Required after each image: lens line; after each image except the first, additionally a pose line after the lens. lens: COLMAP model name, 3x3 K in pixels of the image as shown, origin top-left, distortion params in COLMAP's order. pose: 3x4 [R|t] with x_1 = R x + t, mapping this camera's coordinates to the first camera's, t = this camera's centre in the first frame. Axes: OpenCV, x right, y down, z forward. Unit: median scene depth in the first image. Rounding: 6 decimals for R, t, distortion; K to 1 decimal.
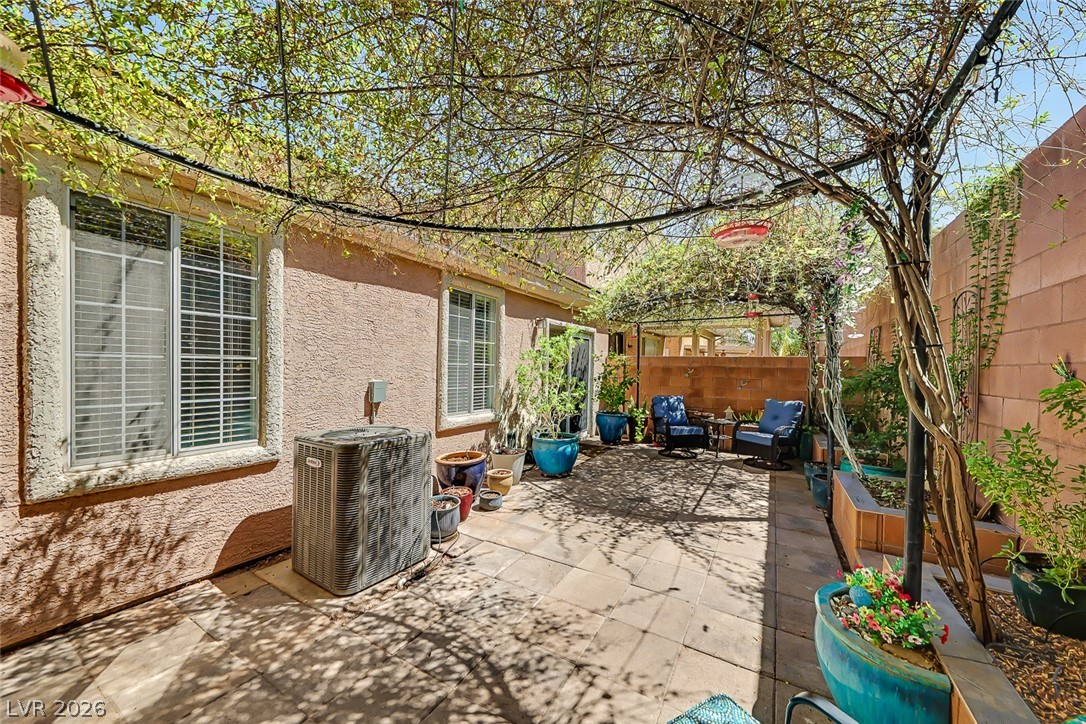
lens RADIAL K [[378.0, 0, 543.6], [0, 378.0, 375.2], [0, 0, 1]] dist [0.007117, -0.004845]
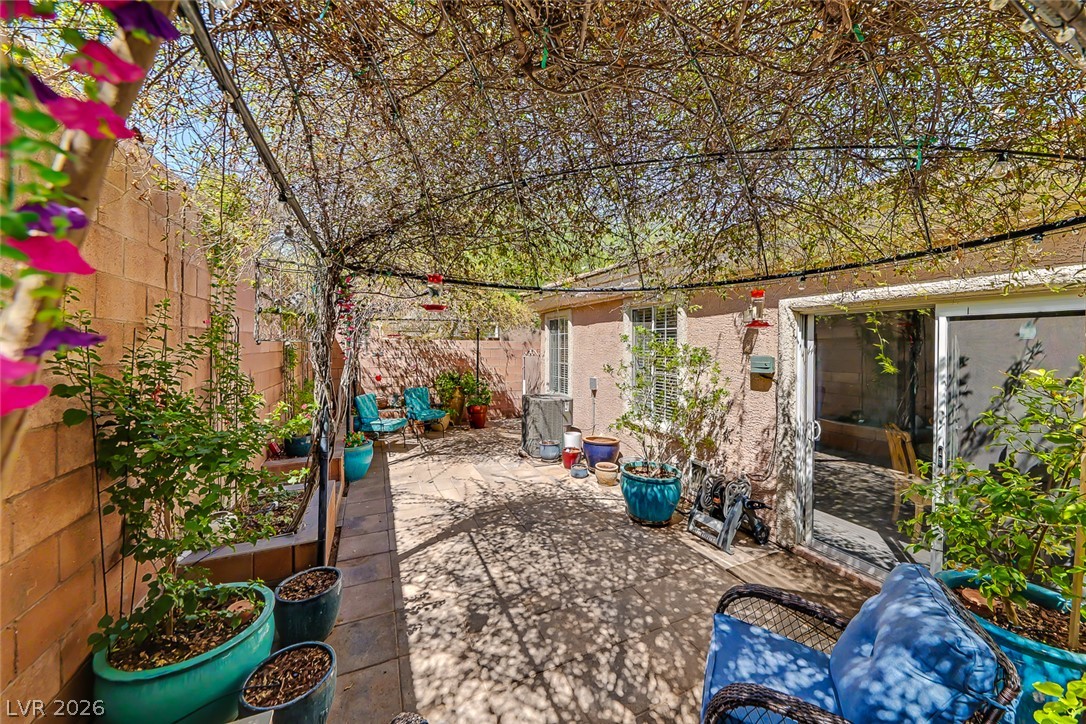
lens RADIAL K [[378.0, 0, 541.5], [0, 378.0, 351.5], [0, 0, 1]] dist [0.007117, -0.004845]
pose [[-0.569513, -0.005058, -0.821966, 0.971714], [-0.030235, 0.999433, 0.014799, -0.106650], [0.821426, 0.033281, -0.569344, 1.512531]]
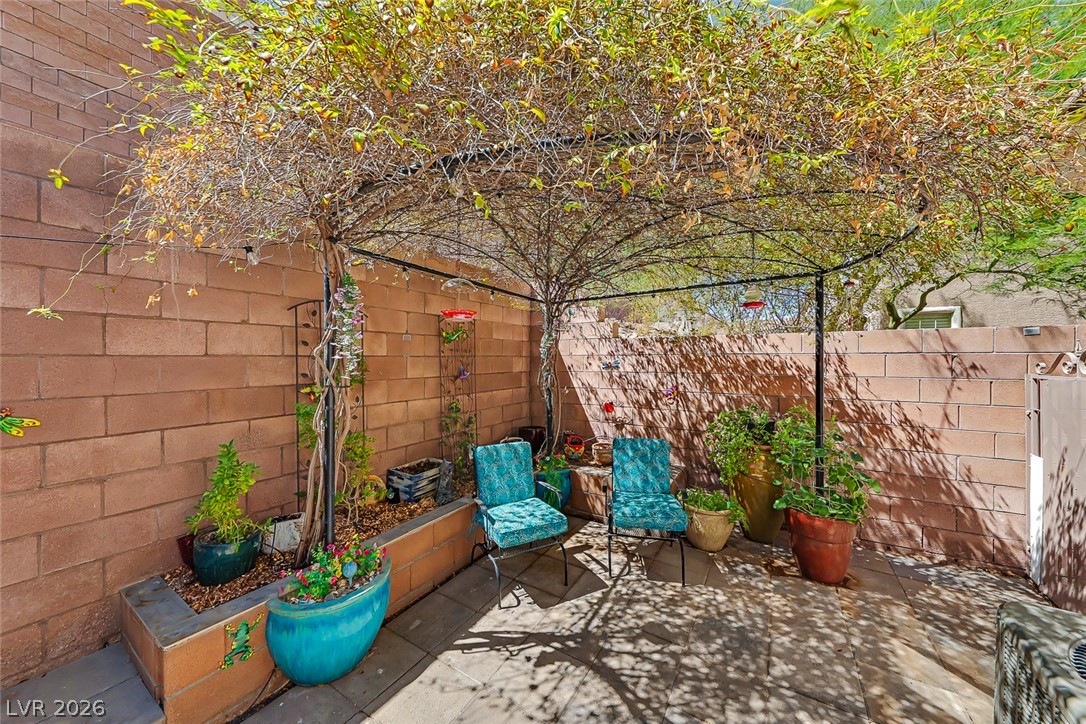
lens RADIAL K [[378.0, 0, 537.2], [0, 378.0, 359.9], [0, 0, 1]] dist [0.007117, -0.004845]
pose [[-0.999514, -0.005188, 0.030735, 0.049284], [-0.004548, 0.999772, 0.020882, -0.073398], [-0.030836, 0.020732, -0.999309, 0.844382]]
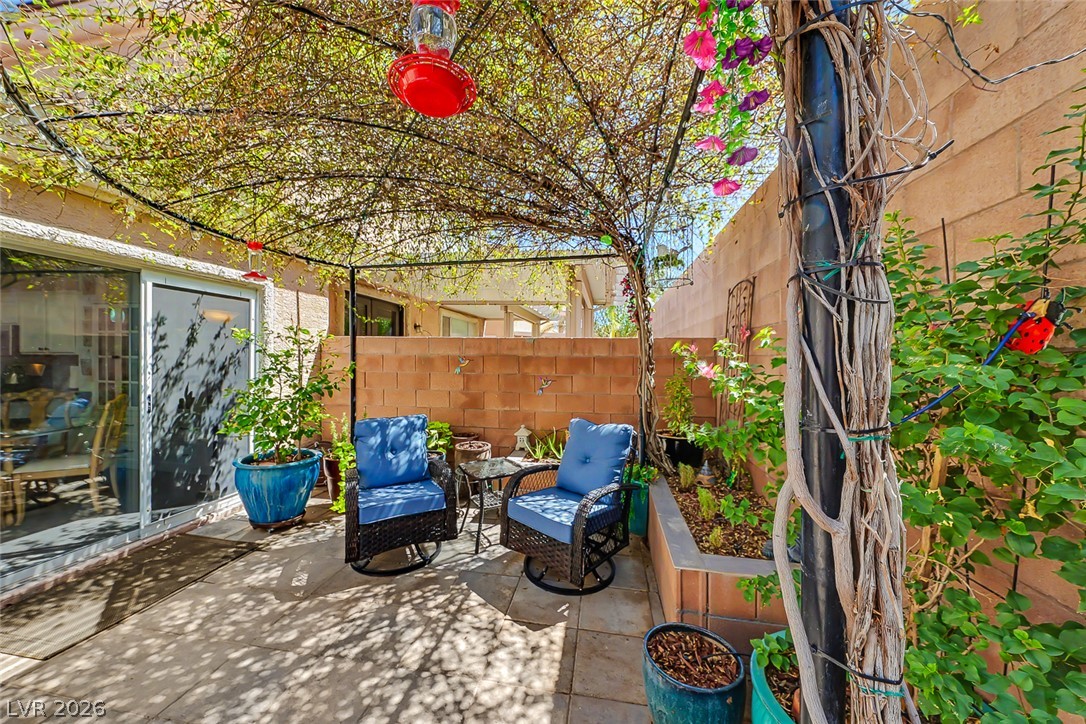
lens RADIAL K [[378.0, 0, 539.5], [0, 378.0, 360.9], [0, 0, 1]] dist [0.007117, -0.004845]
pose [[0.933214, -0.004905, 0.359287, 0.537394], [0.007285, 0.999960, -0.005269, -0.019304], [-0.359247, 0.007535, 0.933212, 0.796465]]
